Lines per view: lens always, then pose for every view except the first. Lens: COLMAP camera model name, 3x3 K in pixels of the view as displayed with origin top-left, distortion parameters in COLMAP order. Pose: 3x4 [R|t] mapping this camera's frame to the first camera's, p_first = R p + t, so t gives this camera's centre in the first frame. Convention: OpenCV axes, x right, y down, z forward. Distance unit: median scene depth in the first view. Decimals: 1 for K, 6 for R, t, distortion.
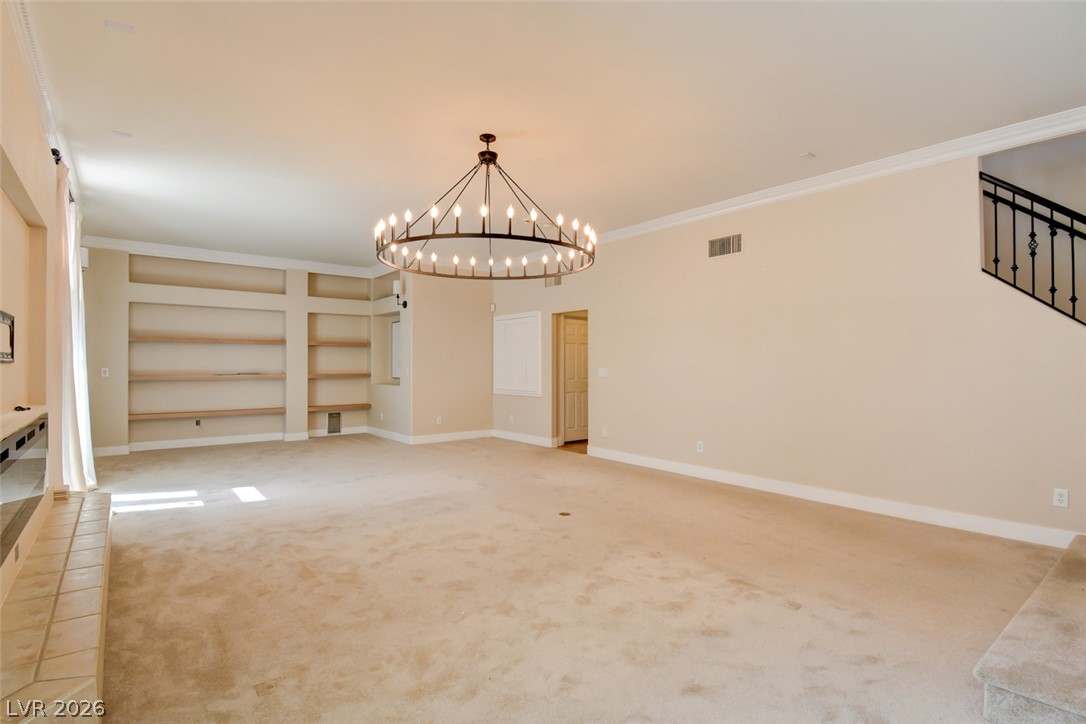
lens RADIAL K [[533.4, 0, 543.0], [0, 533.4, 362.0], [0, 0, 1]] dist [-0.003029, -0.000305]
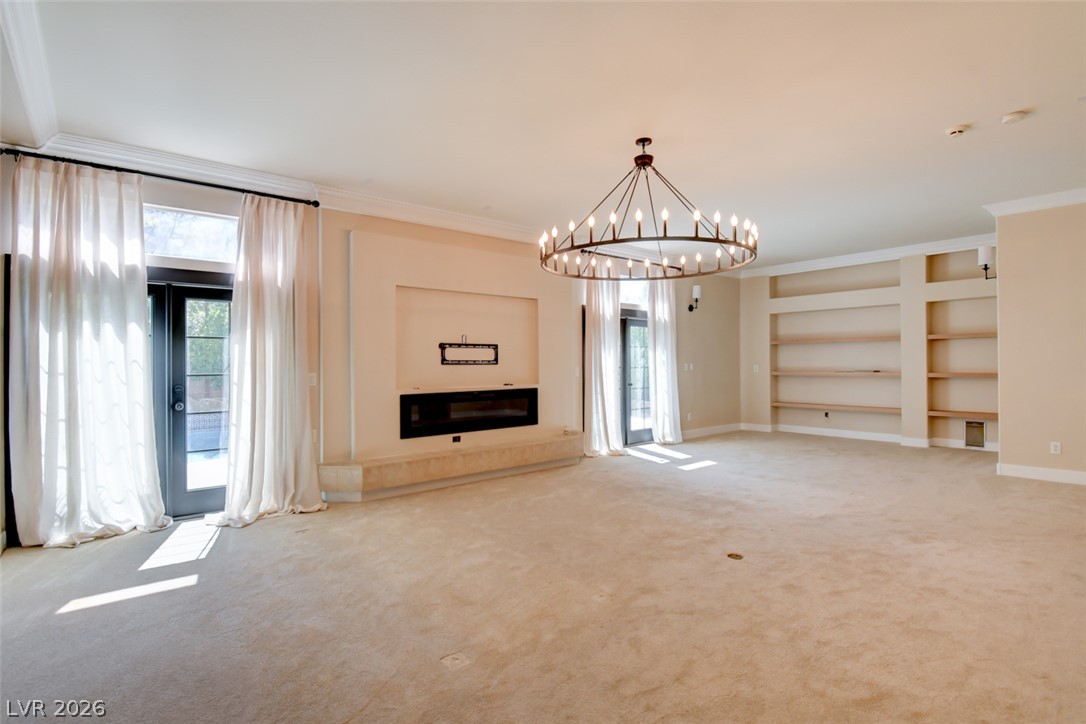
lens RADIAL K [[533.4, 0, 543.0], [0, 533.4, 362.0], [0, 0, 1]] dist [-0.003029, -0.000305]
pose [[0.010632, -0.003617, -0.999937, 0.432054], [0.013147, 0.999908, -0.003477, 0.000231], [0.999857, -0.013109, 0.010679, 0.375565]]
